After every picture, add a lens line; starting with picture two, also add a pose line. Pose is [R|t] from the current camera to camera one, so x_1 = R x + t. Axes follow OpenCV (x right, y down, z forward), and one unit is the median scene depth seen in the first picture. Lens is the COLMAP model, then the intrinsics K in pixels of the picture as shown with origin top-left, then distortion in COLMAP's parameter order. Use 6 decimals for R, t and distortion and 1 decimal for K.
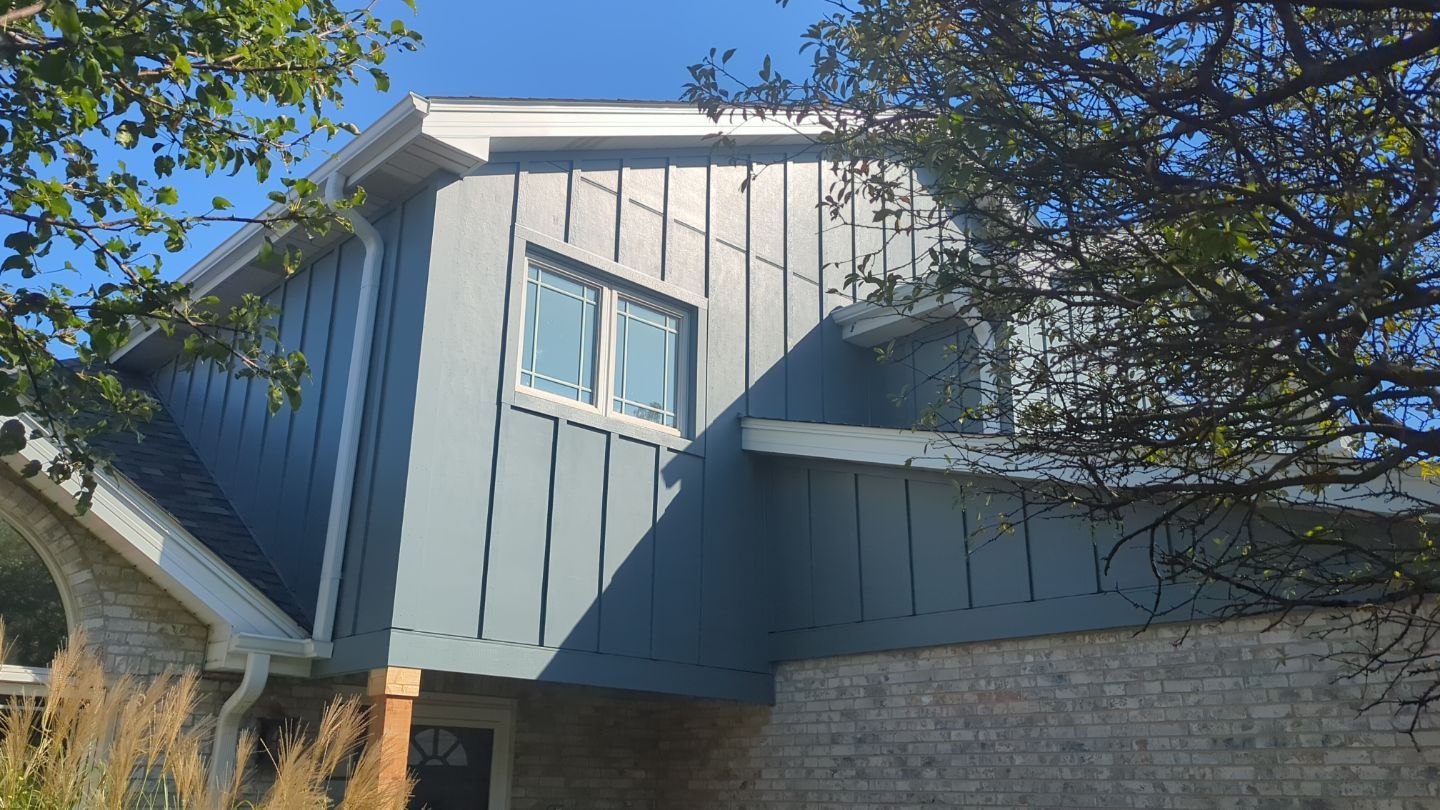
lens RADIAL K [[1139.9, 0, 713.4], [0, 1139.9, 394.0], [0, 0, 1]] dist [0.016527, -0.031740]
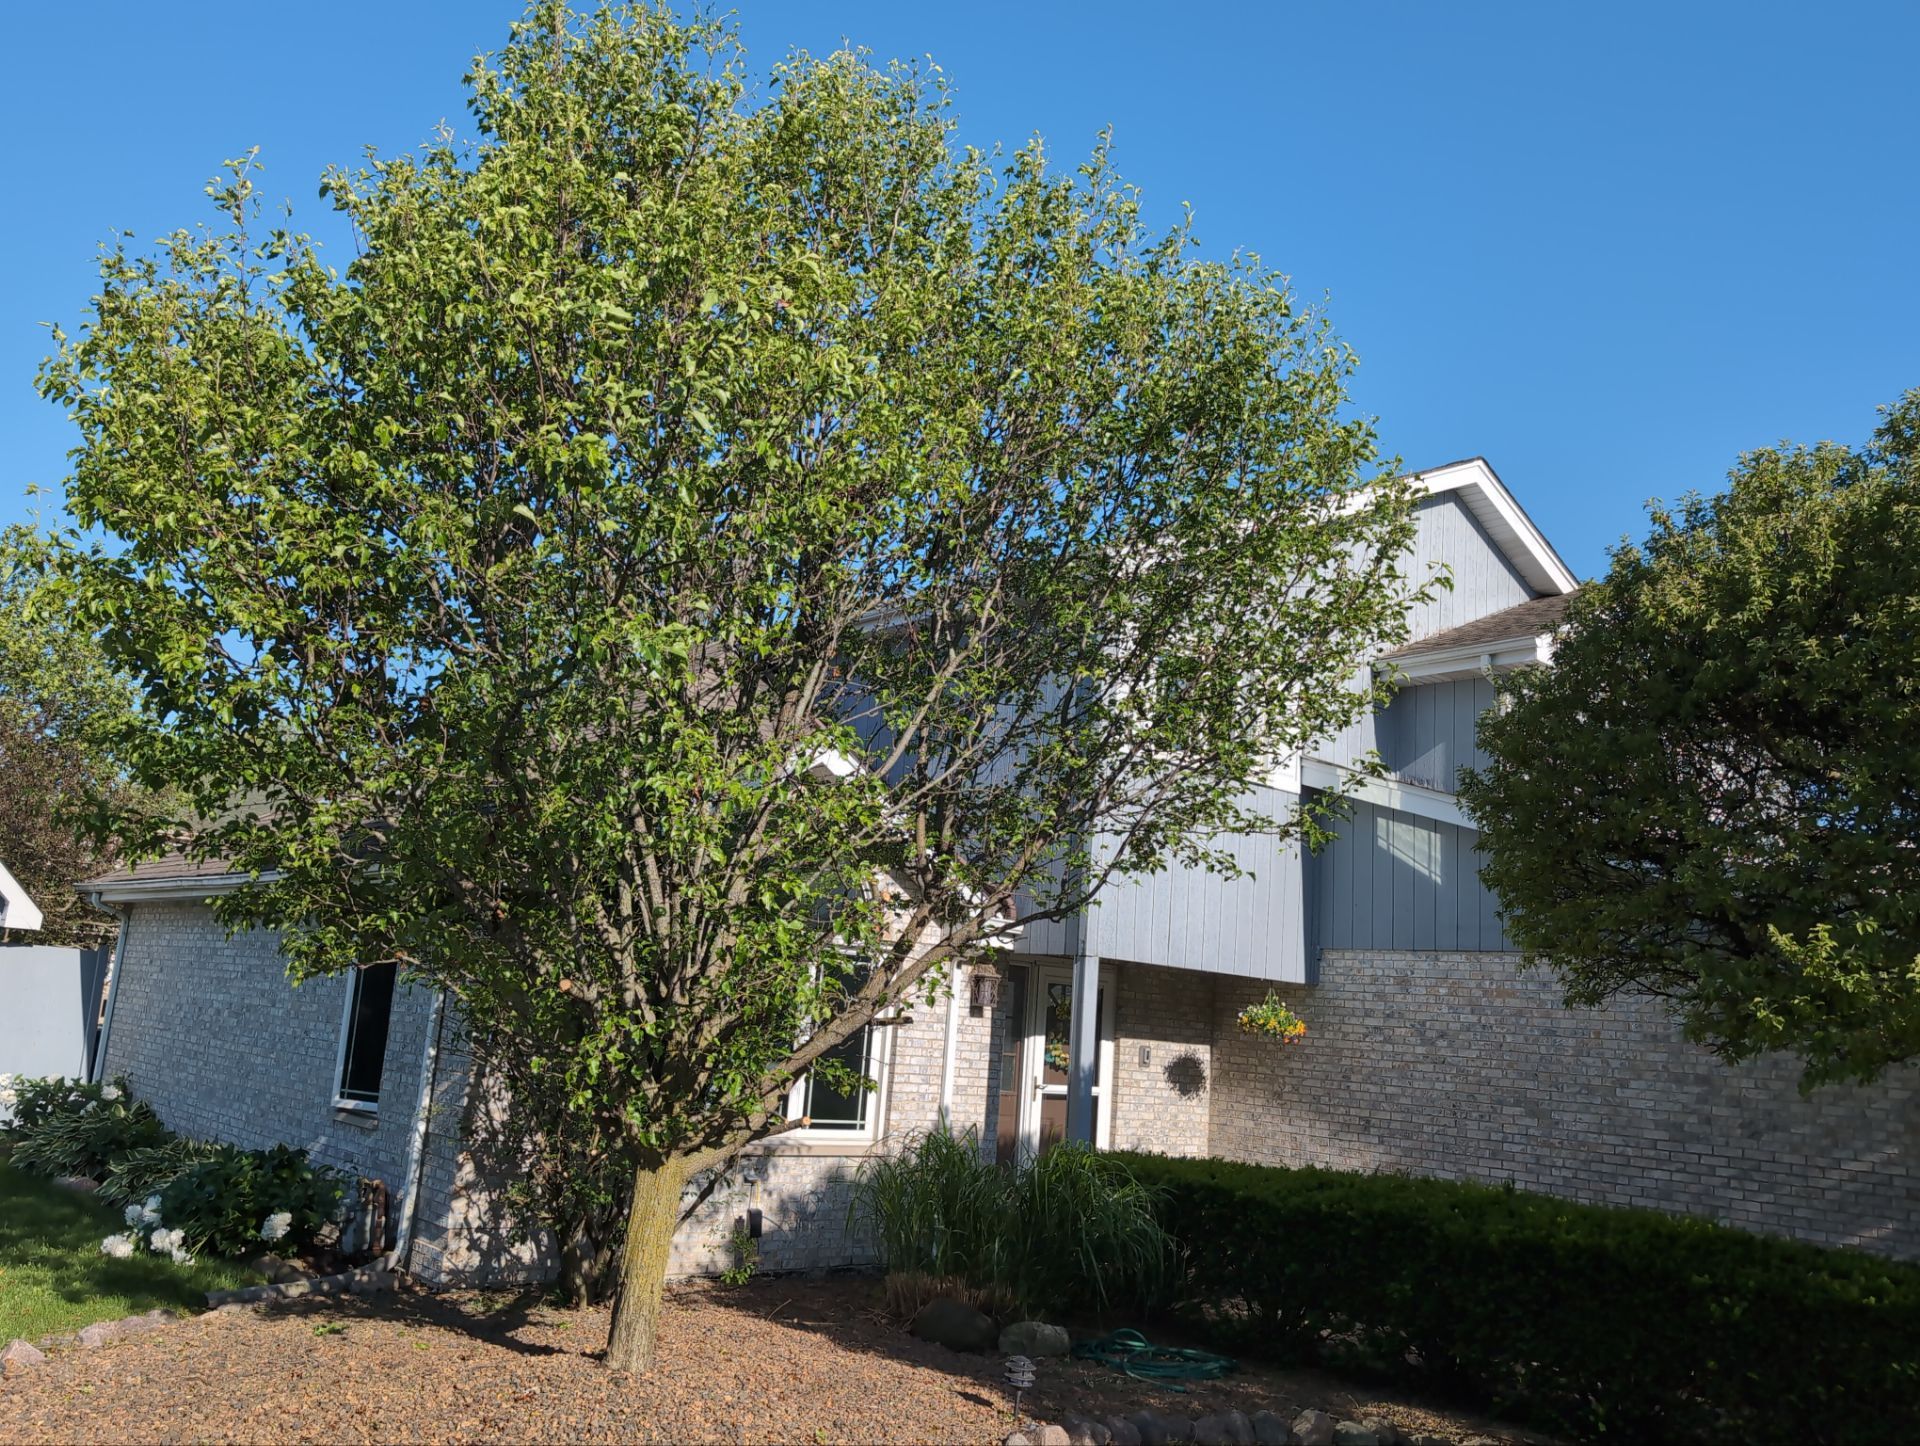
lens RADIAL K [[1608.4, 0, 941.9], [0, 1608.4, 698.9], [0, 0, 1]] dist [0.028812, -0.056666]
pose [[0.996342, 0.049342, -0.069766, -0.321586], [-0.039813, 0.990460, 0.131927, -0.339381], [0.075610, -0.128667, 0.988801, -0.999581]]
